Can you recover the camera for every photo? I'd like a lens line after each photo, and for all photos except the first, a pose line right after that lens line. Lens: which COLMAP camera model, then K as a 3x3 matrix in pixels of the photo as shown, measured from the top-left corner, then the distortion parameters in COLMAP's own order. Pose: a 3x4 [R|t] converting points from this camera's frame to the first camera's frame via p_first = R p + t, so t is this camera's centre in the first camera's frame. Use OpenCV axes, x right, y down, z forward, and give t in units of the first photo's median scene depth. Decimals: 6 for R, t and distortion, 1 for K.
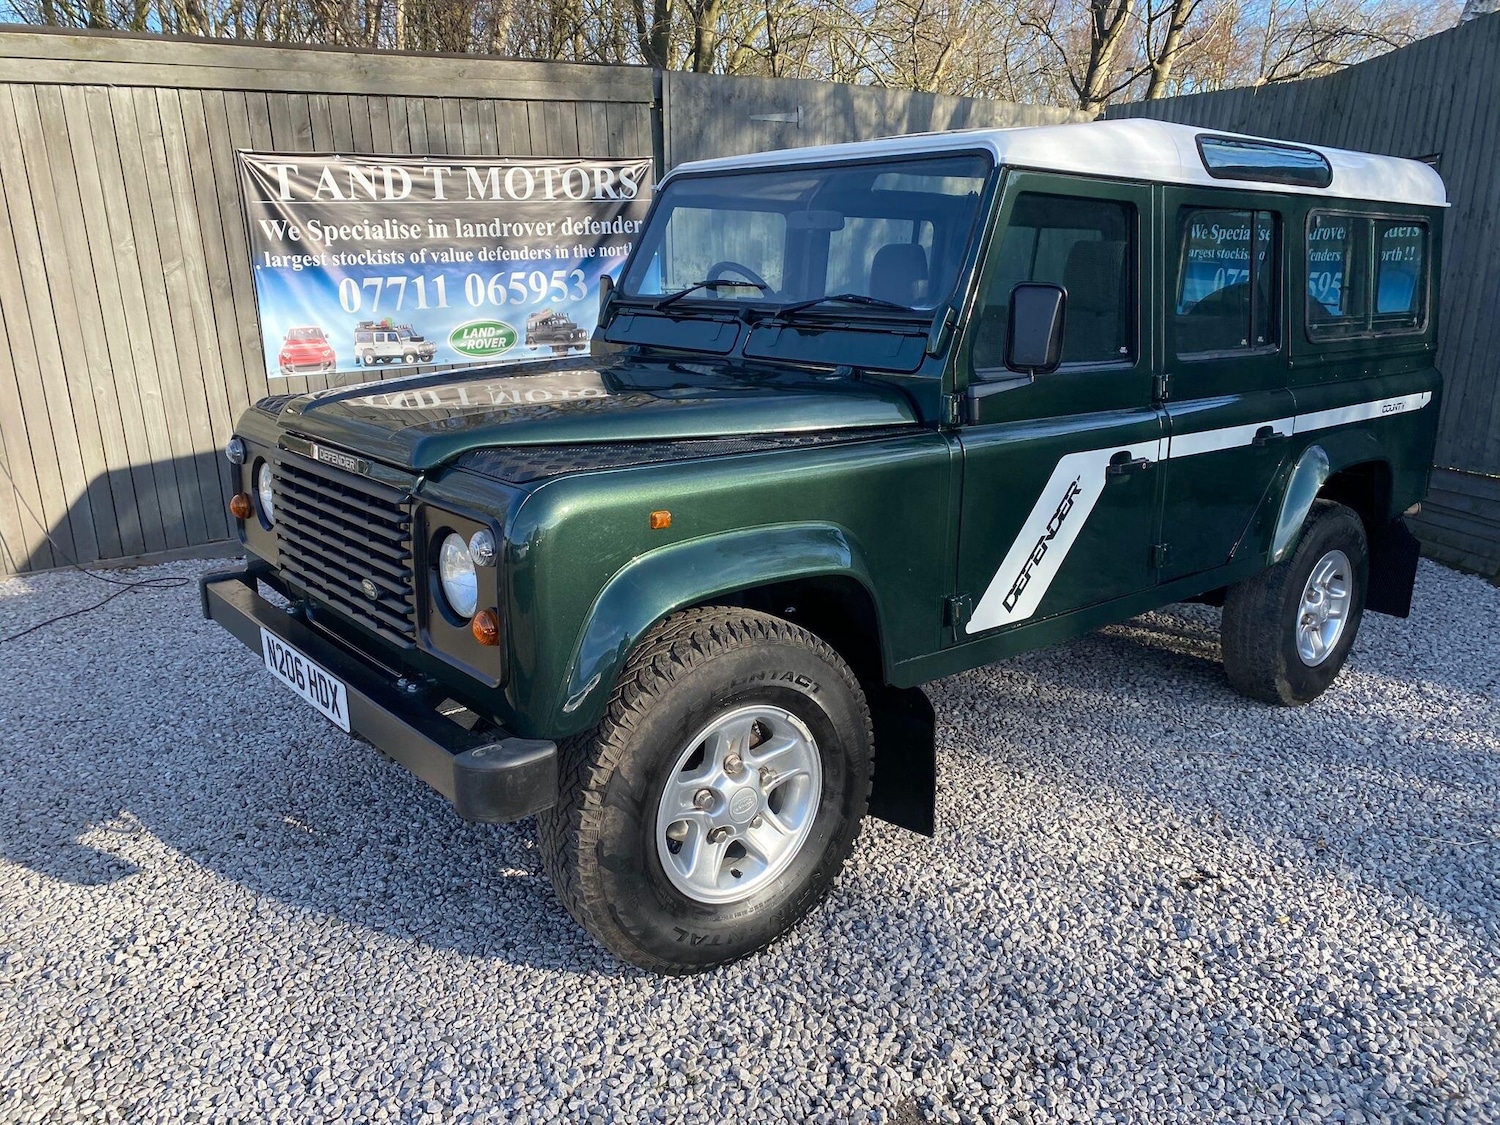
lens RADIAL K [[1141.4, 0, 735.3], [0, 1141.4, 554.6], [0, 0, 1]] dist [0.014527, -0.002733]
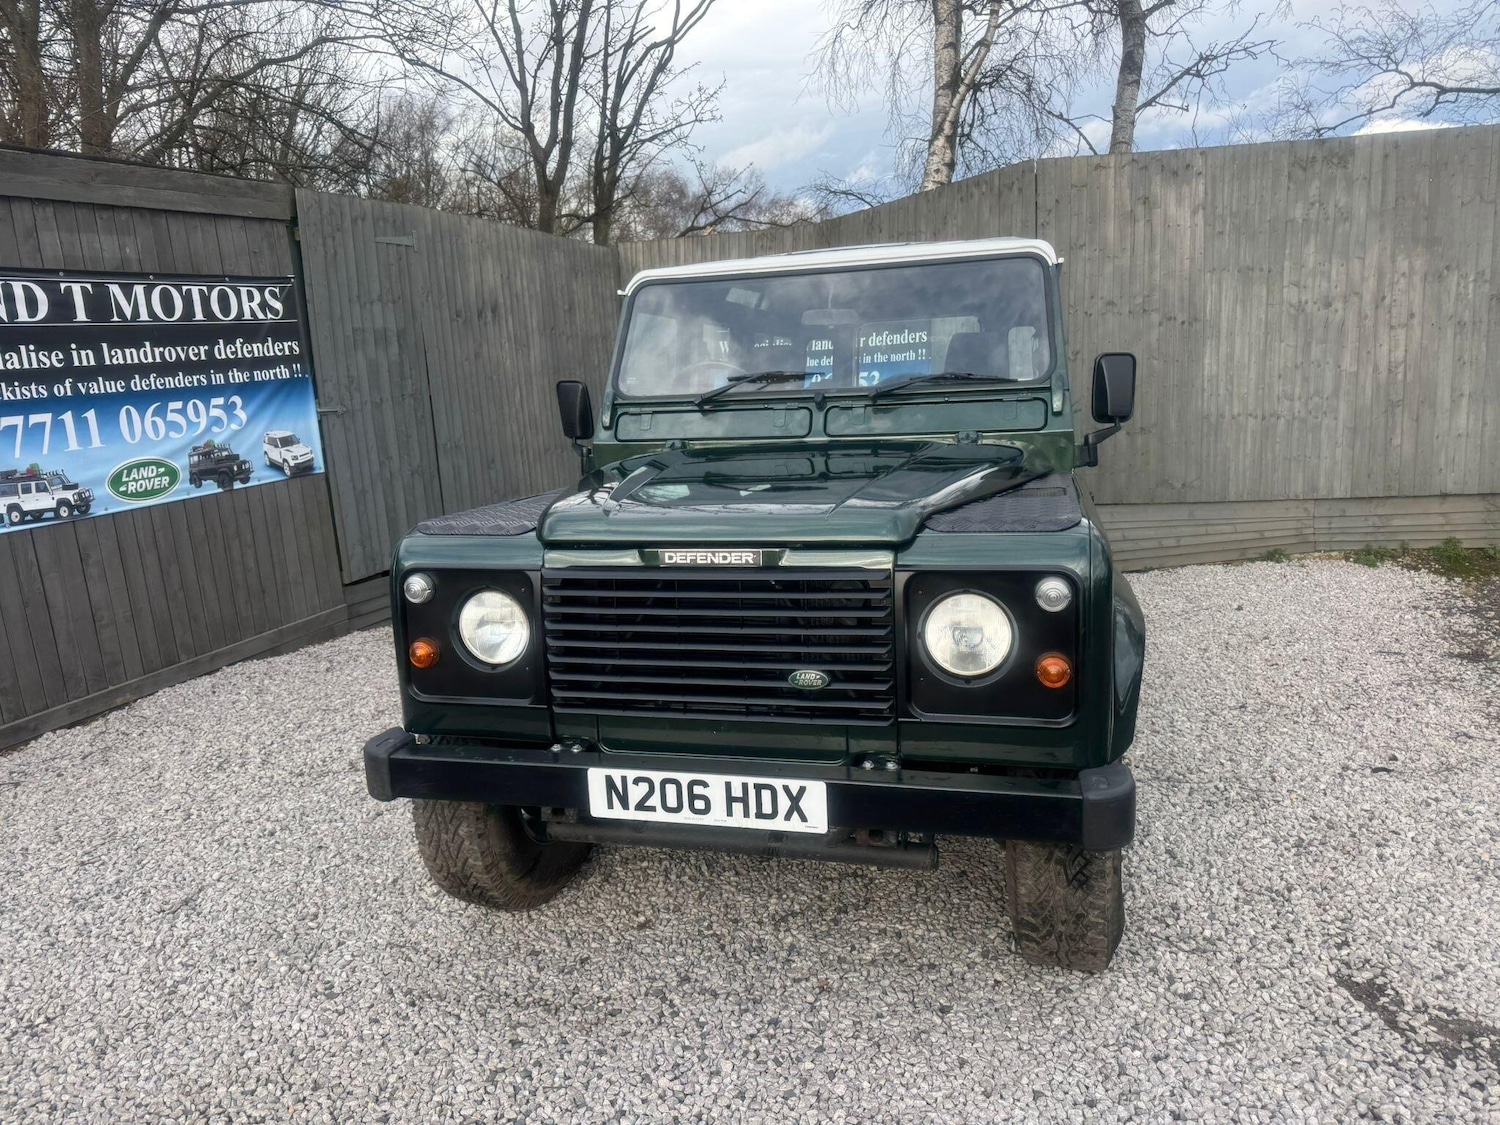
lens RADIAL K [[1072.4, 0, 750.0], [0, 1072.4, 562.5], [0, 0, 1]] dist [0.007043, -0.004161]
pose [[0.818077, -0.138453, 0.558195, -0.544246], [0.187781, 0.981699, -0.031709, -0.030658], [-0.543589, 0.130759, 0.829104, 0.167985]]
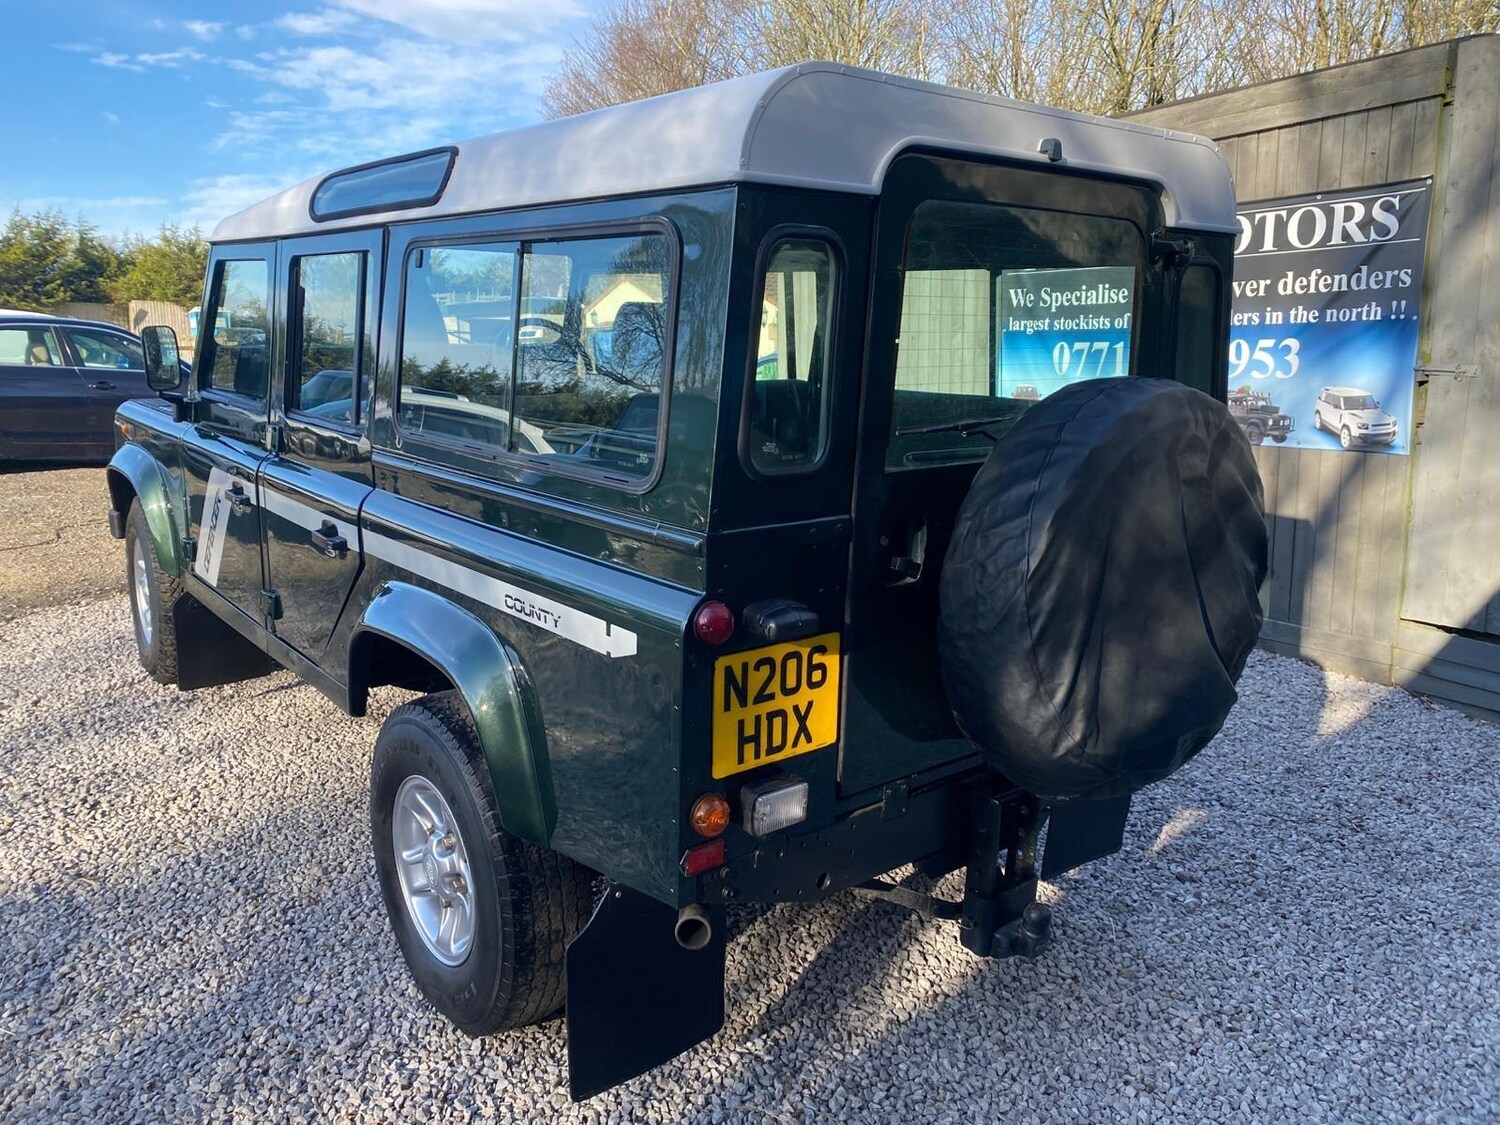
lens RADIAL K [[1146.7, 0, 750.0], [0, 1146.7, 562.5], [0, 0, 1]] dist [0.009454, 0.001887]
pose [[-0.006226, 0.206001, -0.978532, 1.187443], [-0.261305, 0.944216, 0.200439, -0.306698], [0.965236, 0.256944, 0.047951, 1.192855]]
